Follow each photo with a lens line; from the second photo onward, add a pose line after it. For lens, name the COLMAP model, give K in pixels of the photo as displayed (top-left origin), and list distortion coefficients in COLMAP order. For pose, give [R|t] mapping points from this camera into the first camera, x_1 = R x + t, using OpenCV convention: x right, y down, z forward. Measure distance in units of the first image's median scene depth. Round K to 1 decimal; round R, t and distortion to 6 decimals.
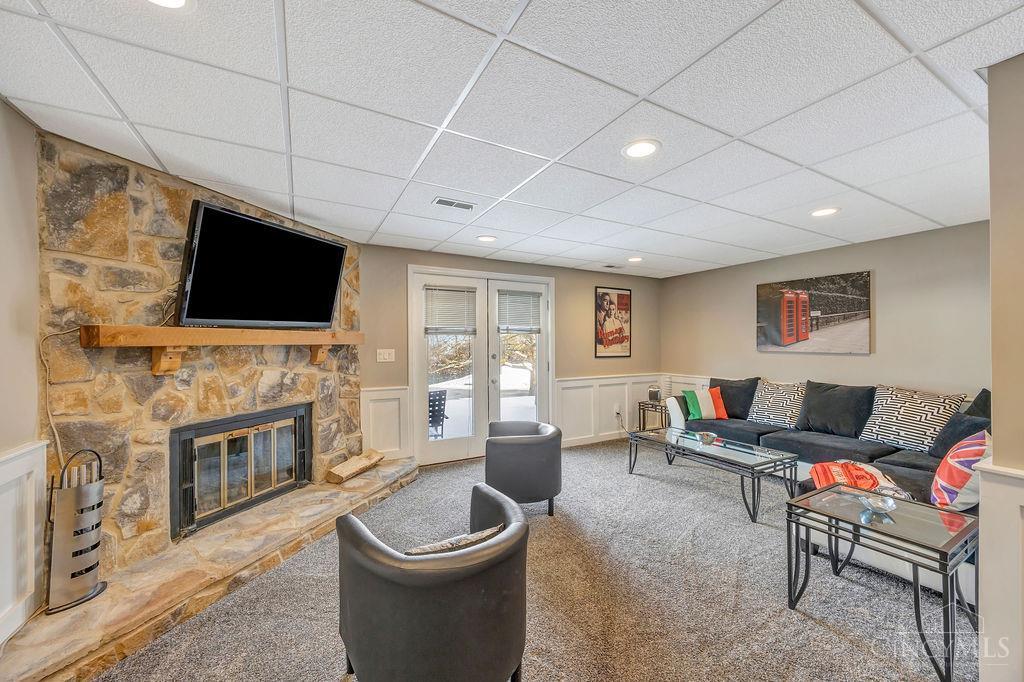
lens RADIAL K [[395.0, 0, 514.4], [0, 395.0, 343.3], [0, 0, 1]] dist [-0.001226, -0.000381]
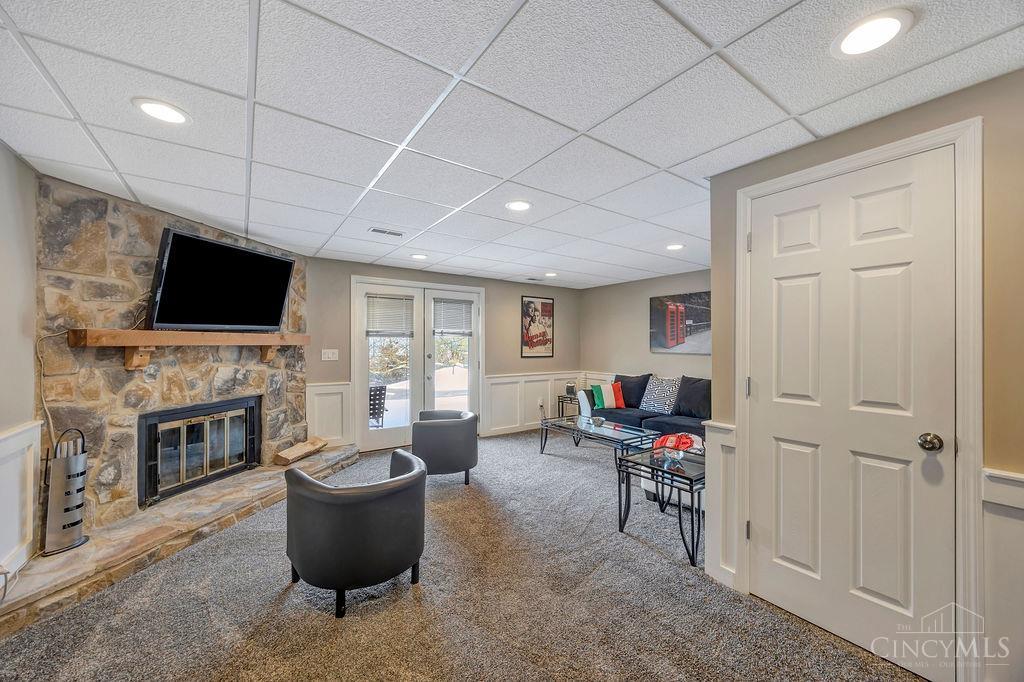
lens RADIAL K [[395.0, 0, 514.7], [0, 395.0, 341.5], [0, 0, 1]] dist [-0.001226, -0.000381]
pose [[0.994050, 0.005874, 0.108762, 0.116512], [-0.005068, 0.999958, -0.007681, -0.002802], [-0.108803, 0.007084, 0.994038, -0.276655]]
